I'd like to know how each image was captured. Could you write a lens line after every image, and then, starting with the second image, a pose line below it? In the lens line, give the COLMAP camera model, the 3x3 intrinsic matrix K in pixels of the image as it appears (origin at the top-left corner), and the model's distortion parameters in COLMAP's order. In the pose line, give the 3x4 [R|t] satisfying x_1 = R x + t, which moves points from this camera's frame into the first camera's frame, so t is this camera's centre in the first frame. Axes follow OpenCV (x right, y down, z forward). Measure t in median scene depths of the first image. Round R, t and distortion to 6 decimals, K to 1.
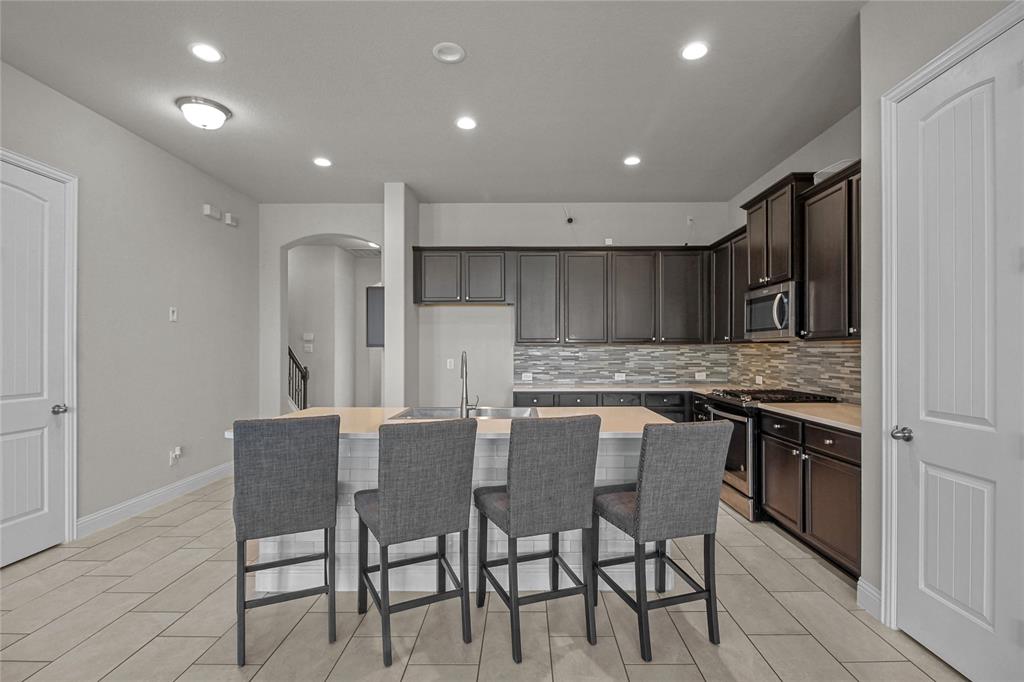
lens RADIAL K [[482.3, 0, 514.0], [0, 482.3, 344.6], [0, 0, 1]] dist [0.002103, -0.003420]
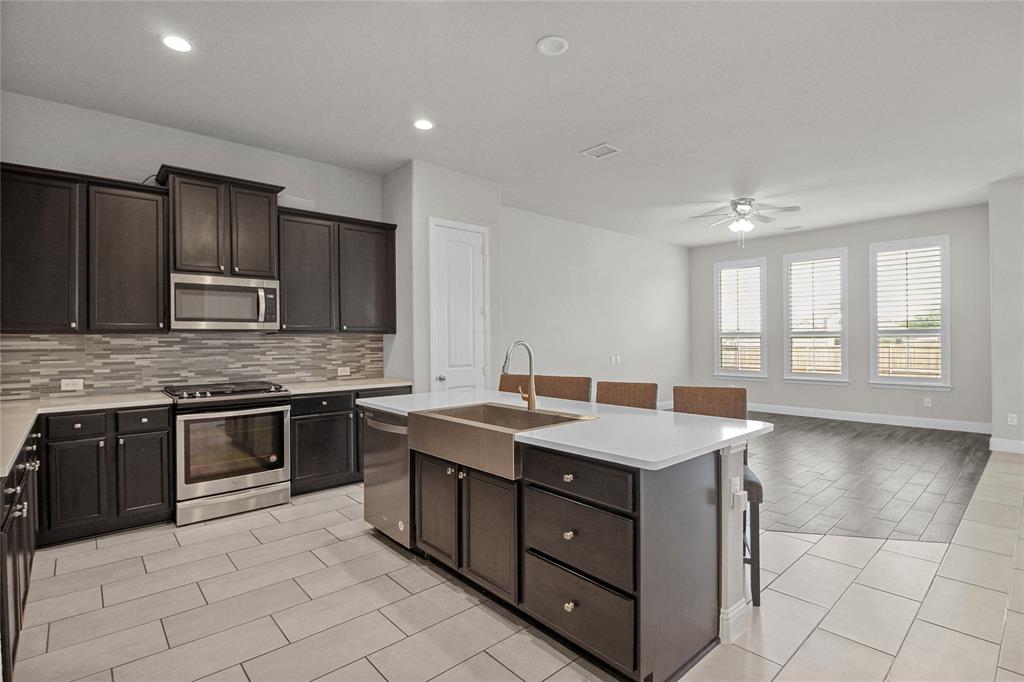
lens RADIAL K [[482.3, 0, 517.5], [0, 482.3, 344.3], [0, 0, 1]] dist [0.002103, -0.003420]
pose [[-0.680700, -0.003729, 0.732552, -0.556464], [-0.001948, 0.999993, 0.003280, 0.011395], [-0.732559, 0.000805, -0.680703, 1.195313]]
